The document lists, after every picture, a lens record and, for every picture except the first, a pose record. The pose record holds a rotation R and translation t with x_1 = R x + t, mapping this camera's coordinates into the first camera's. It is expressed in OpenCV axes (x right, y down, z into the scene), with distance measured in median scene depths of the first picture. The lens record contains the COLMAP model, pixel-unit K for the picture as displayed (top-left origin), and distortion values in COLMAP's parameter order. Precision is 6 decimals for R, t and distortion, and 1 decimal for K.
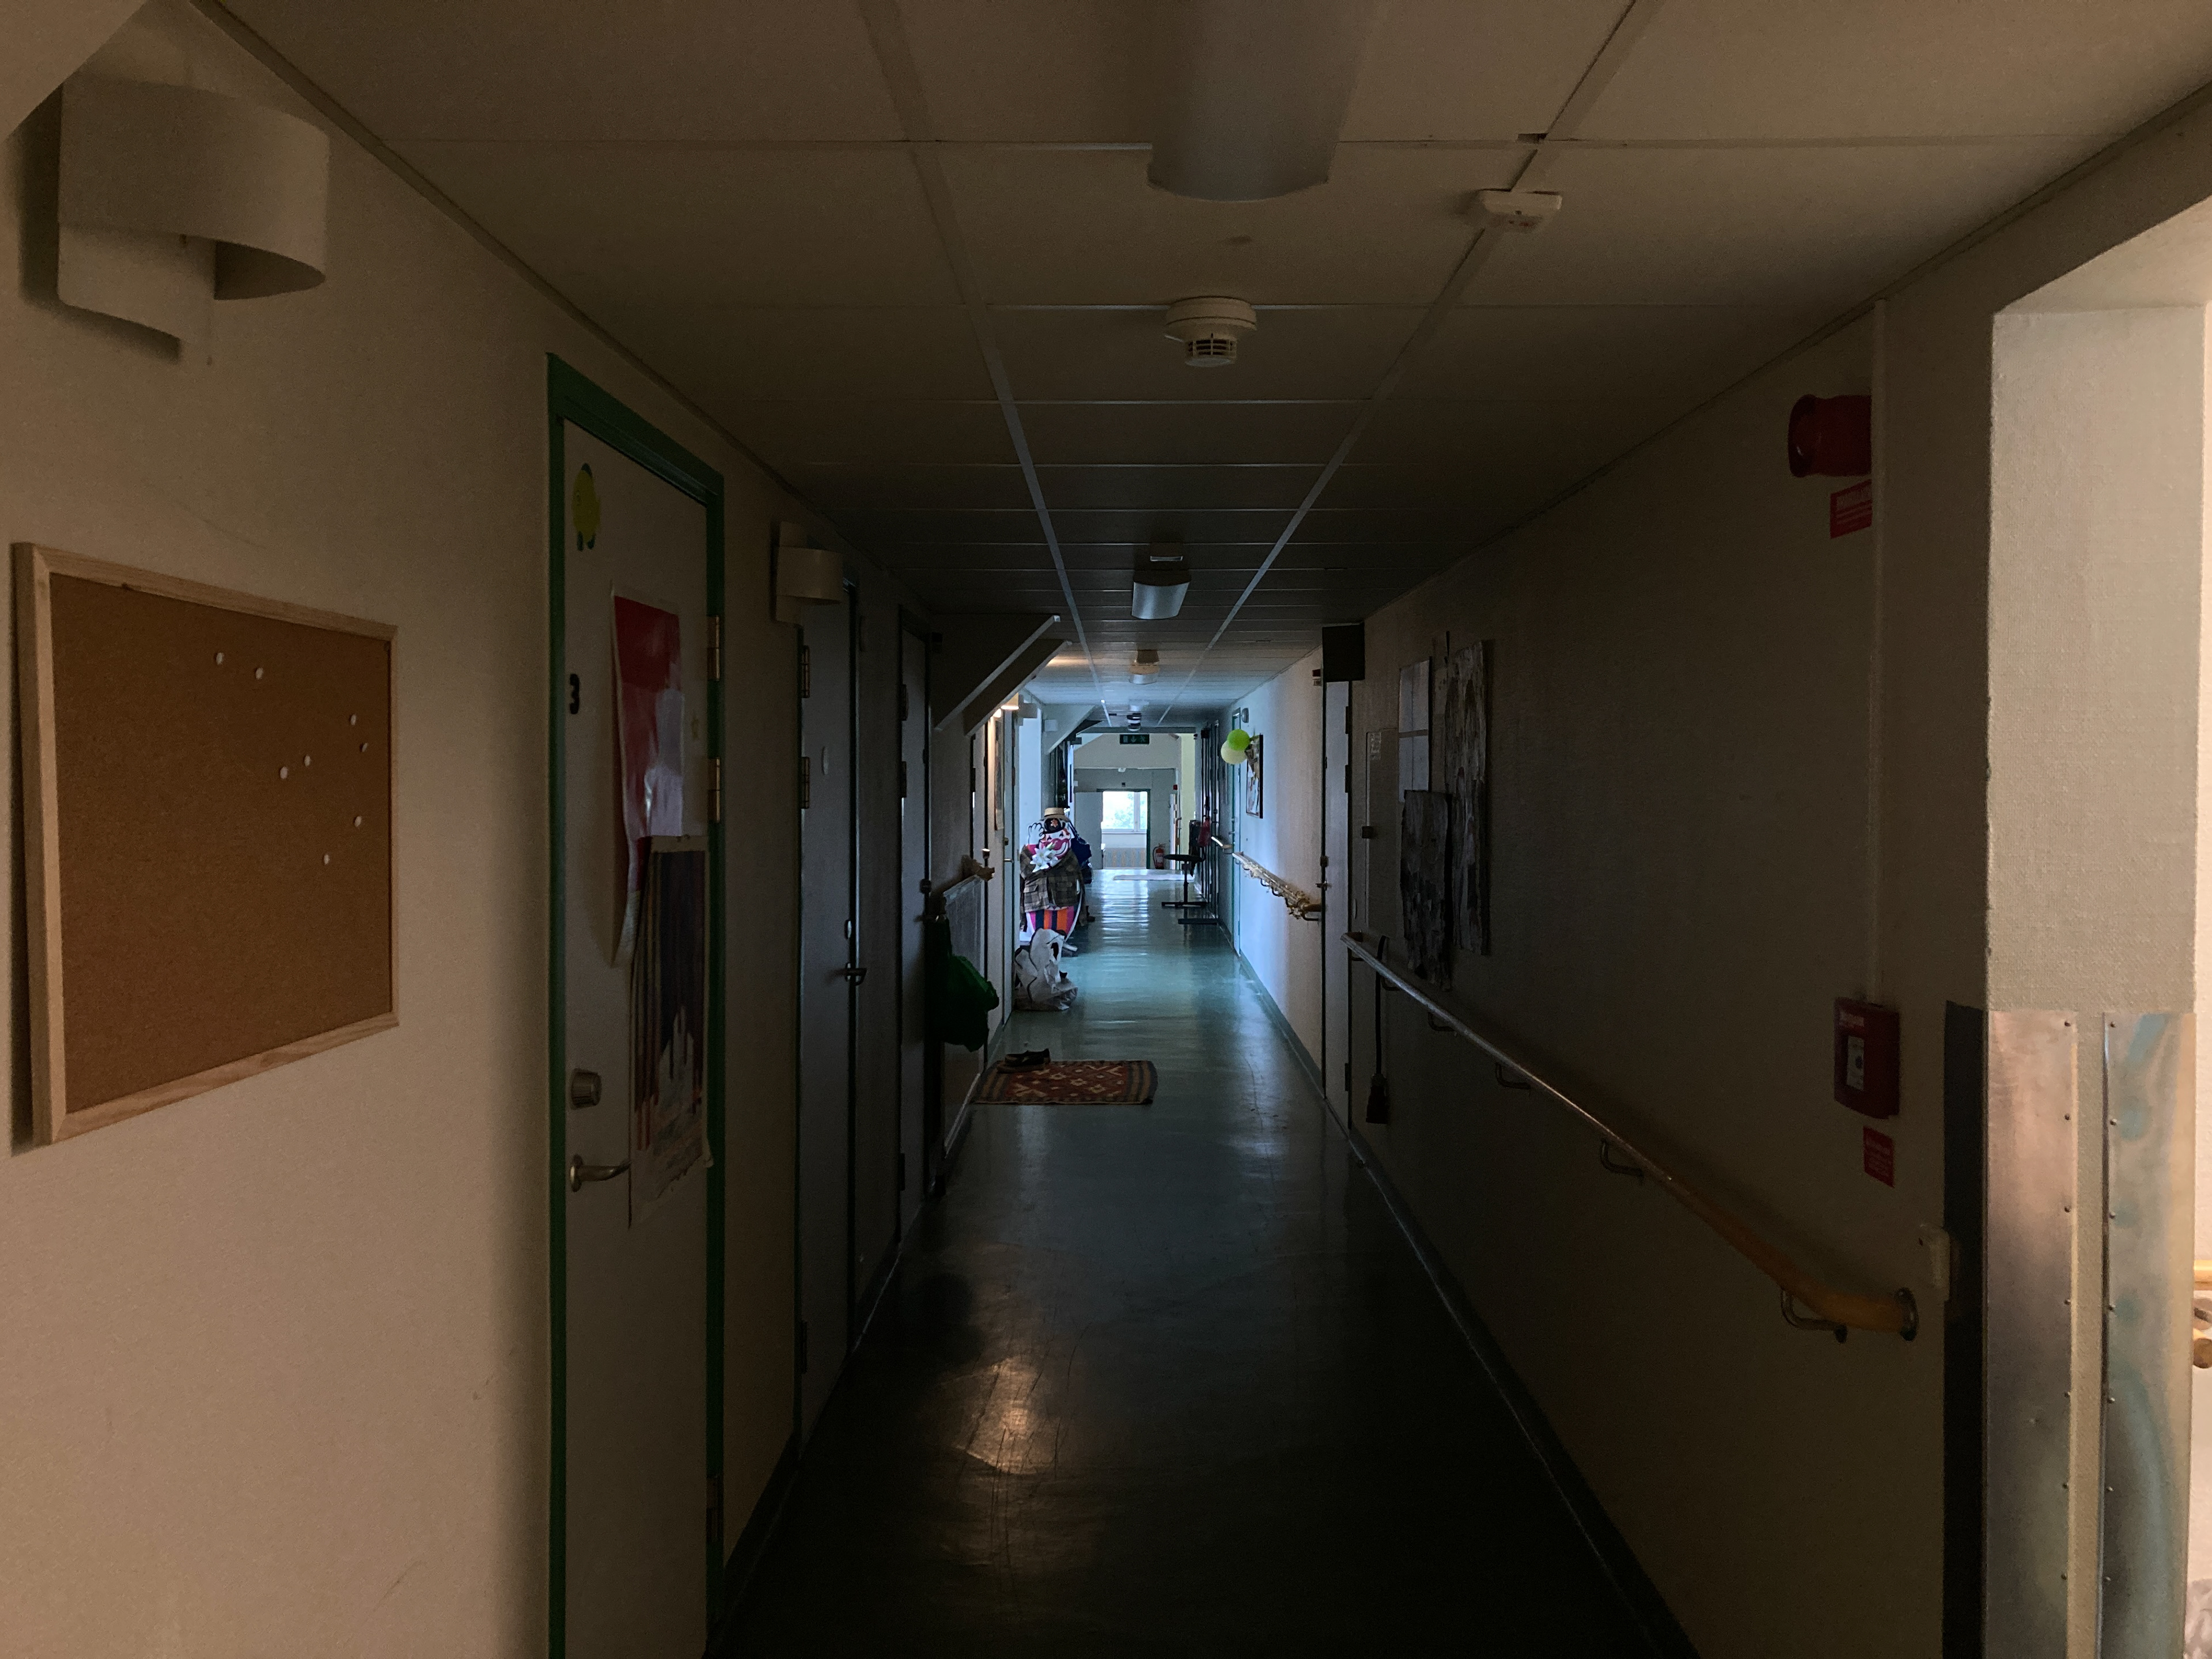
lens RADIAL K [[1782.1, 0, 1100.8], [0, 1782.1, 803.3], [0, 0, 1]] dist [0.060020, -0.031364]
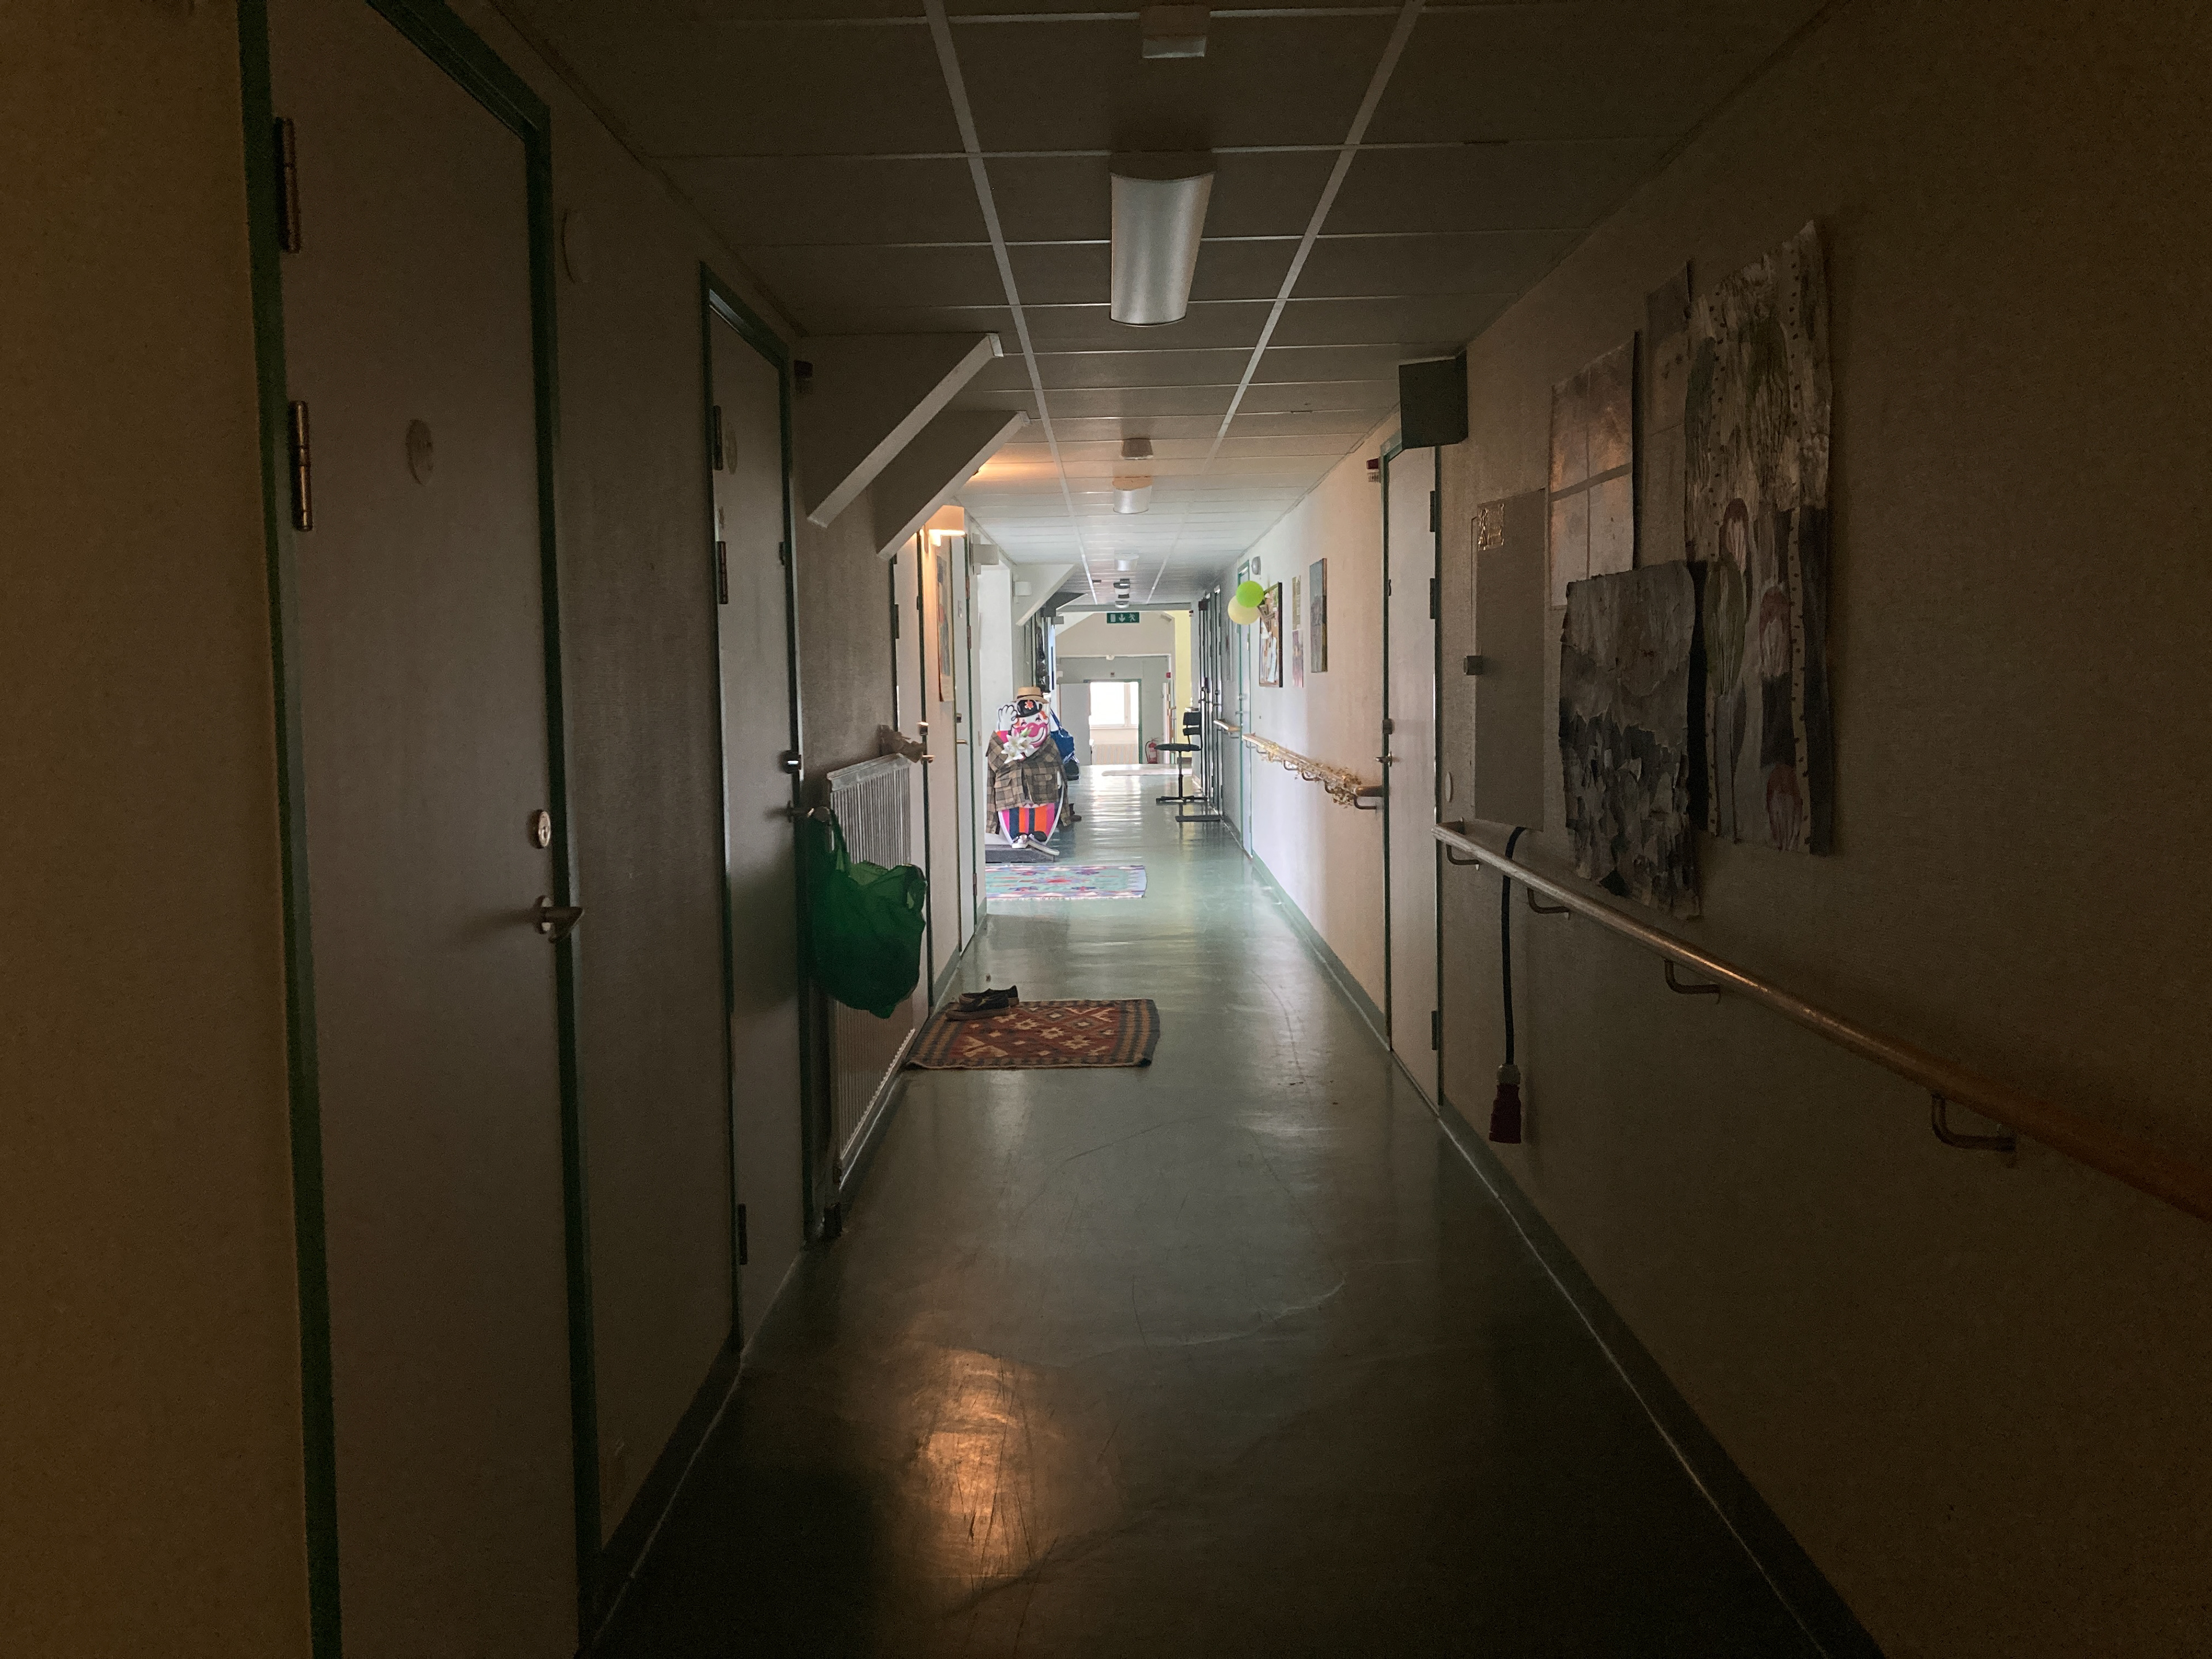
lens RADIAL K [[1782.1, 0, 1100.8], [0, 1782.1, 803.3], [0, 0, 1]] dist [0.060020, -0.031364]
pose [[0.999796, -0.019747, 0.004299, 0.005065], [0.019482, 0.998313, 0.054693, 0.018789], [-0.005372, -0.054598, 0.998494, 0.240311]]
